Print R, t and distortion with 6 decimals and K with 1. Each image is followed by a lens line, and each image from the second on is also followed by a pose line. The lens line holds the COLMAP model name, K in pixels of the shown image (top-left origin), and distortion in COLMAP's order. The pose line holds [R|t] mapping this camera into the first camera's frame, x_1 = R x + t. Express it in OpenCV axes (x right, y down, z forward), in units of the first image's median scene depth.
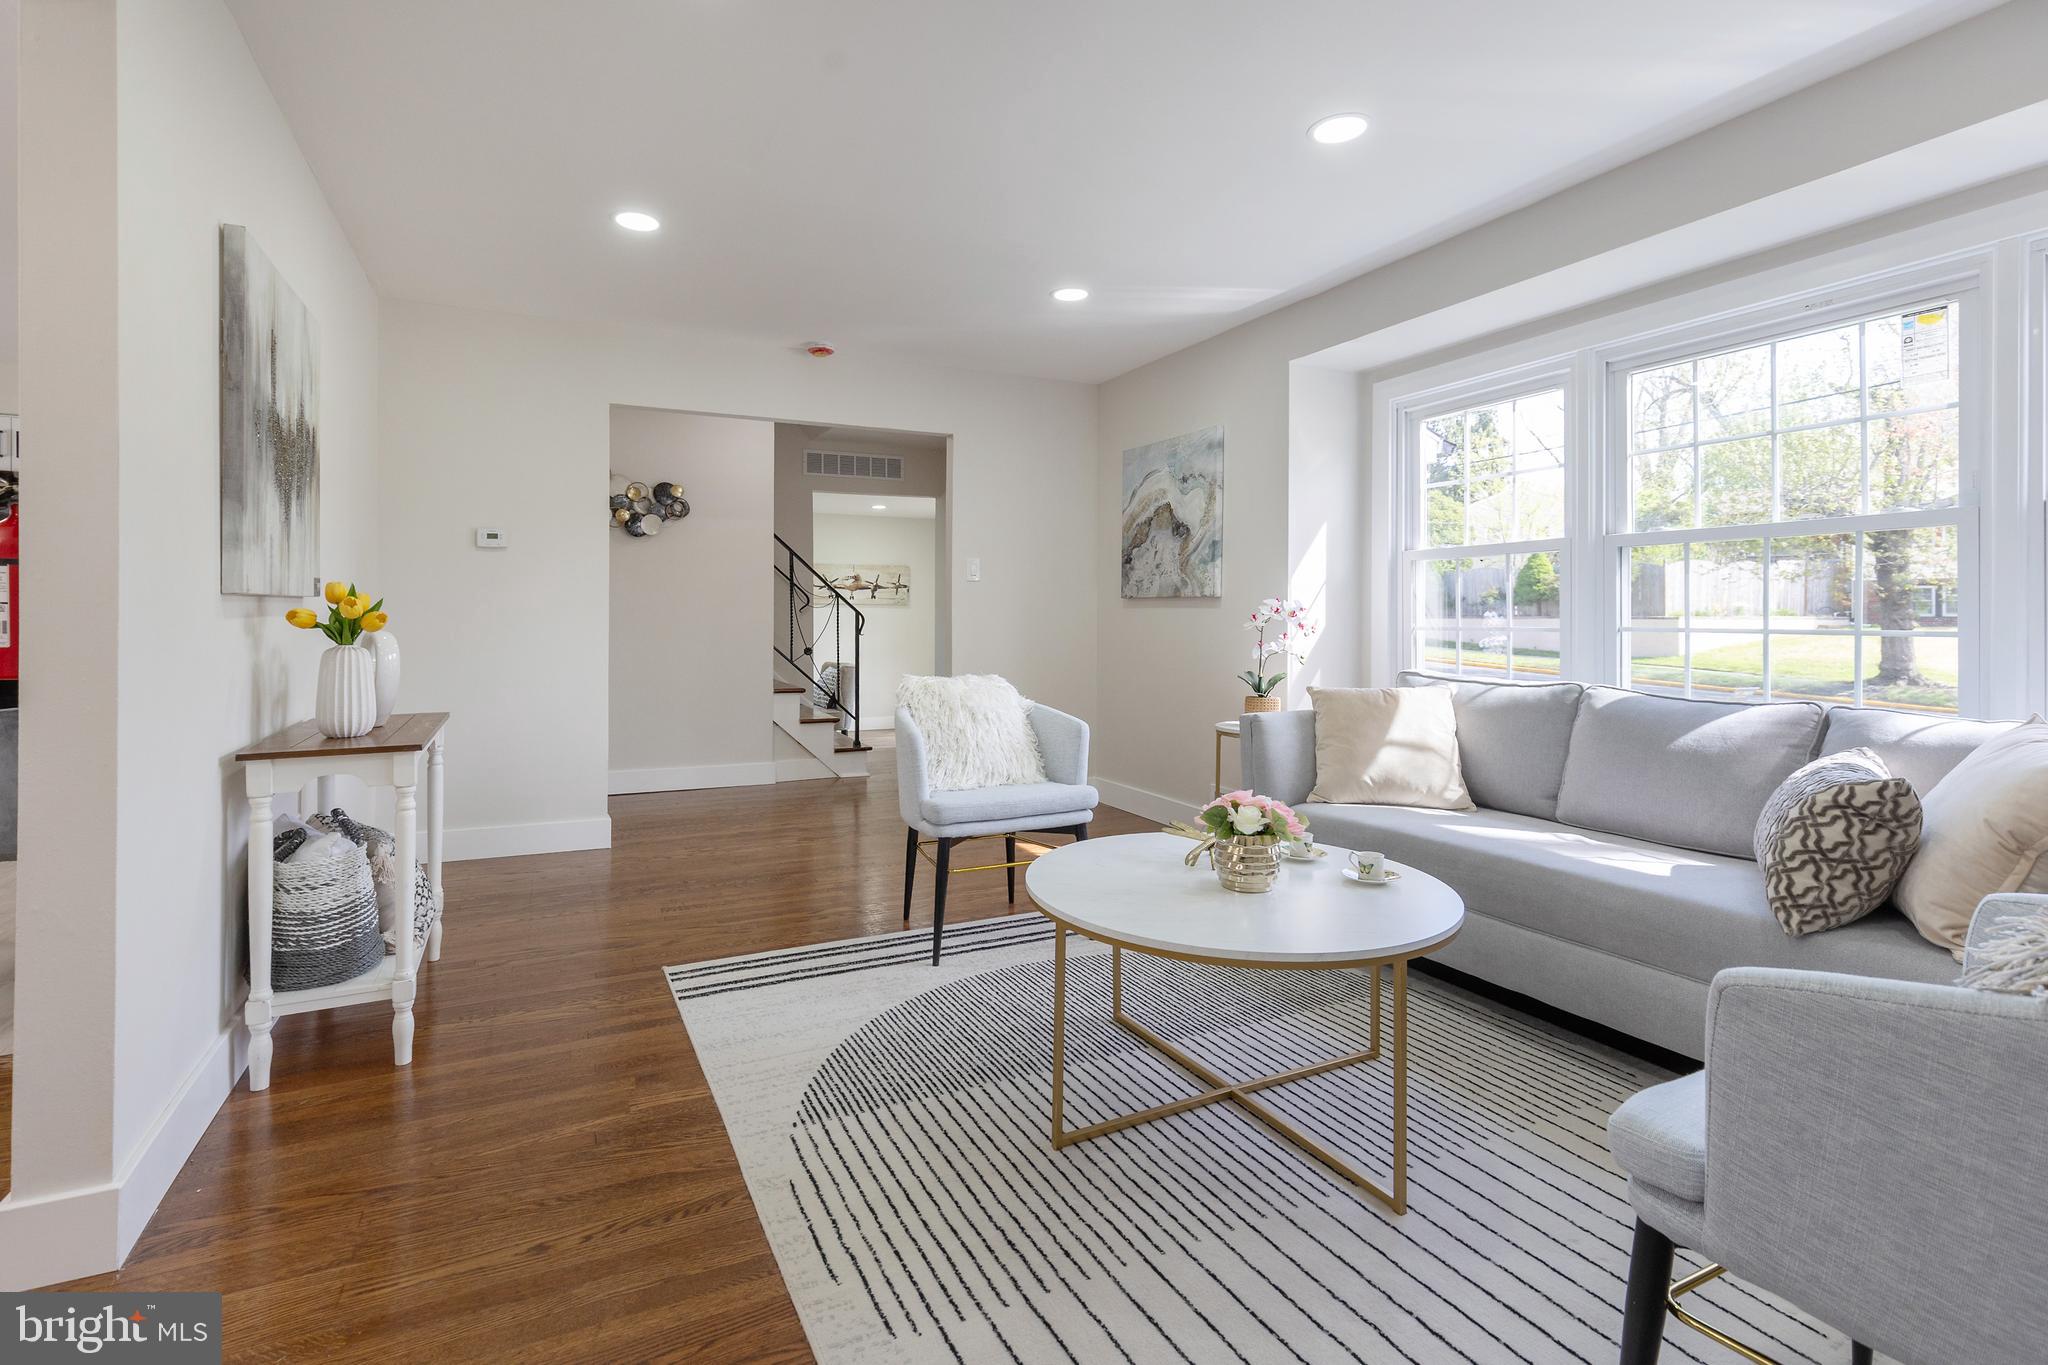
lens RADIAL K [[945.0, 0, 1006.0], [0, 945.0, 611.5], [0, 0, 1]] dist [0.004074, -0.001025]
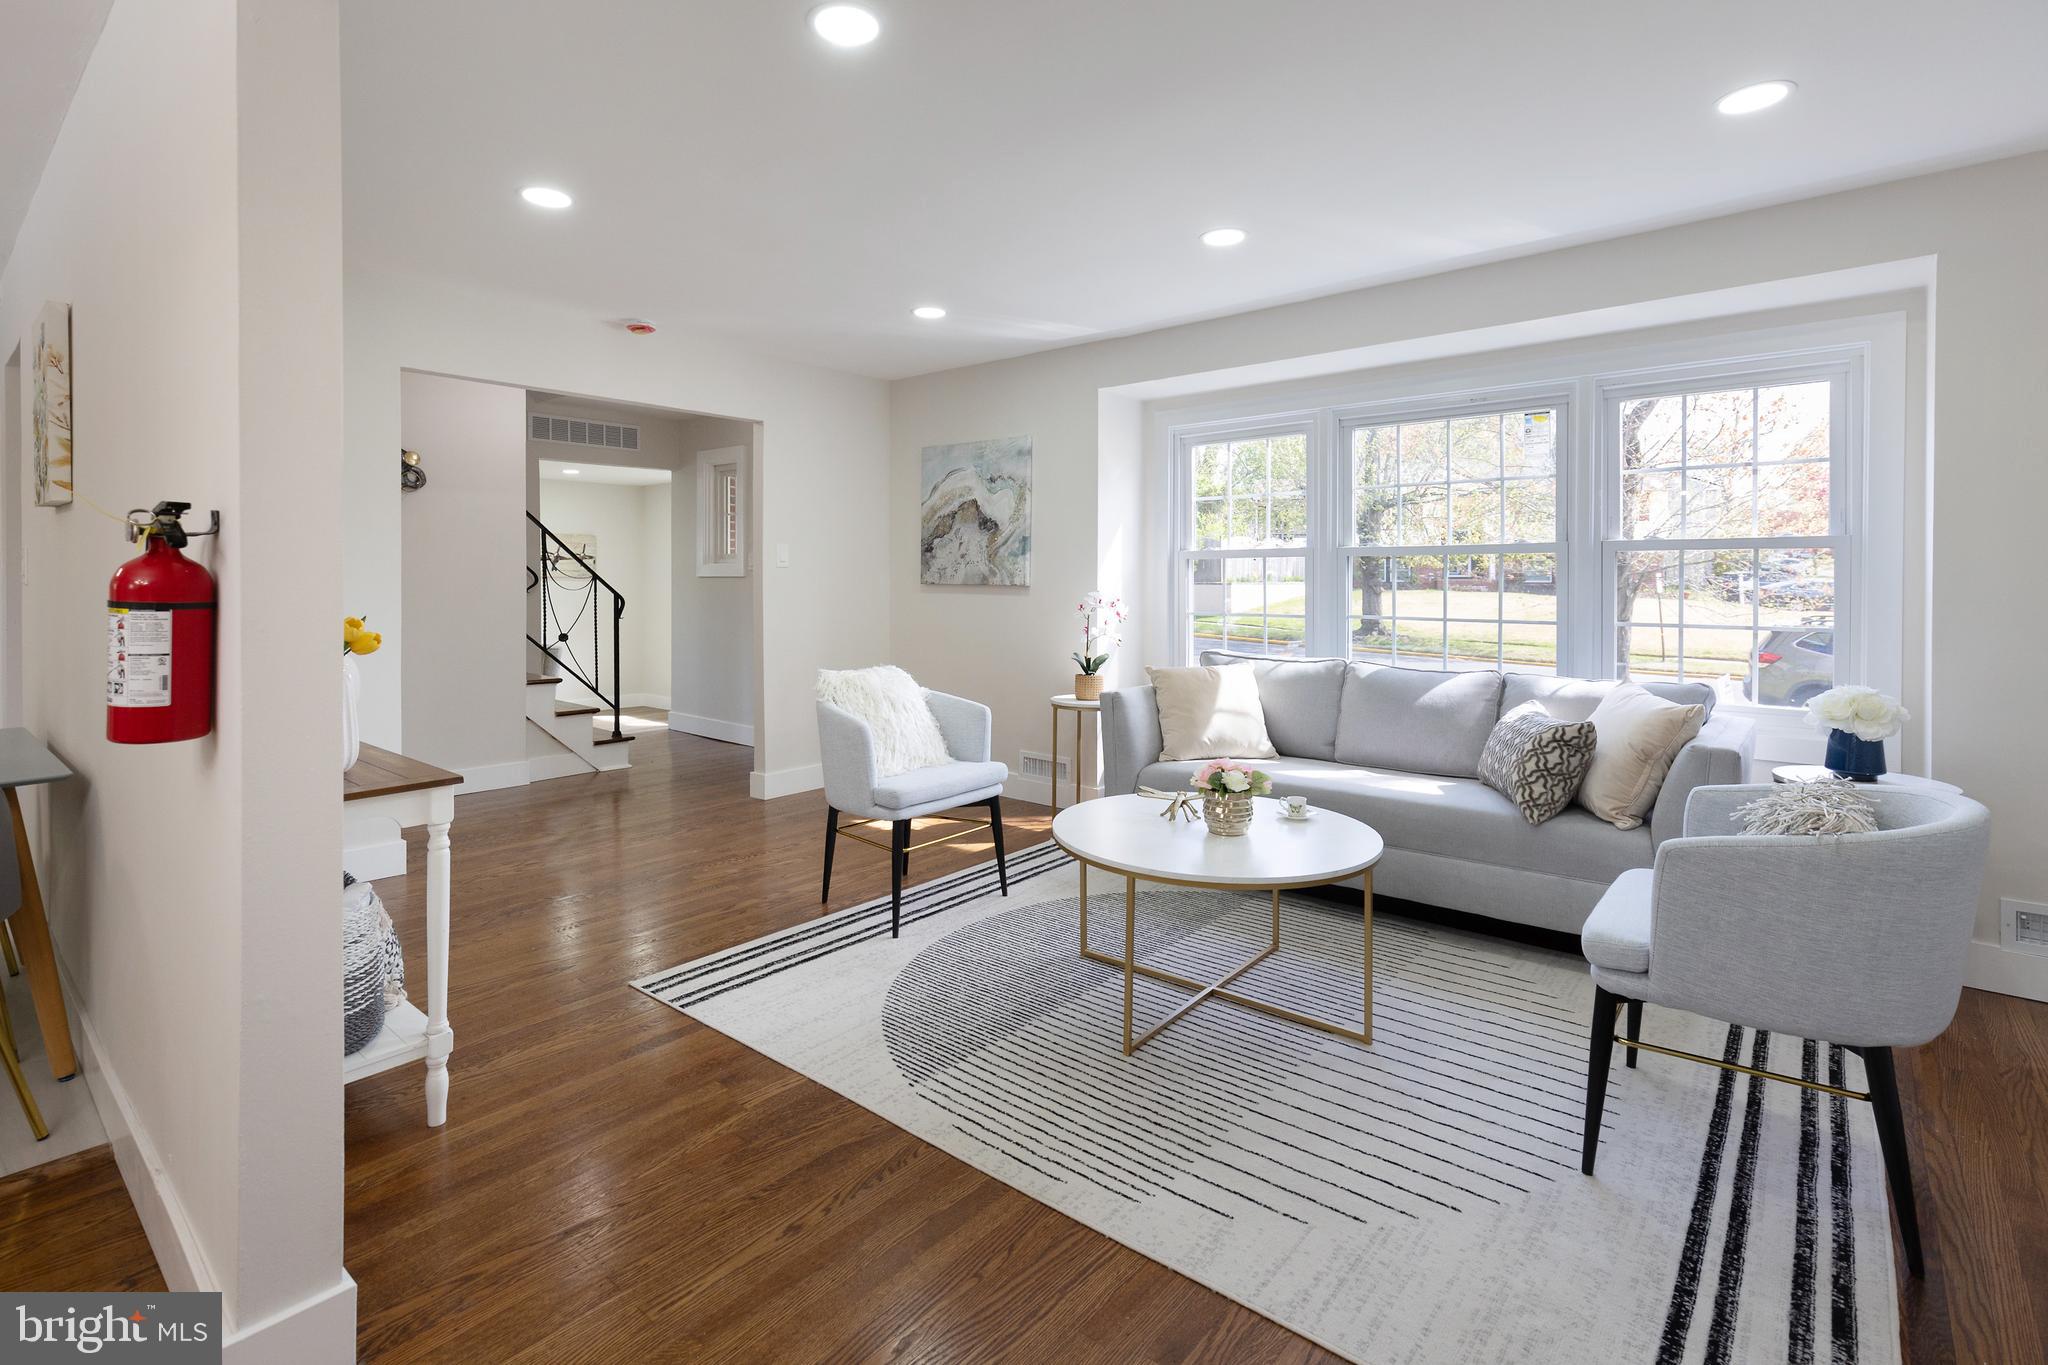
lens RADIAL K [[954.7, 0, 1009.4], [0, 954.7, 577.1], [0, 0, 1]] dist [0.005190, 0.000072]
pose [[0.911200, 0.001412, 0.411962, -0.418670], [-0.004116, 0.999975, 0.005676, -0.050865], [-0.411944, -0.006867, 0.911183, -0.060929]]
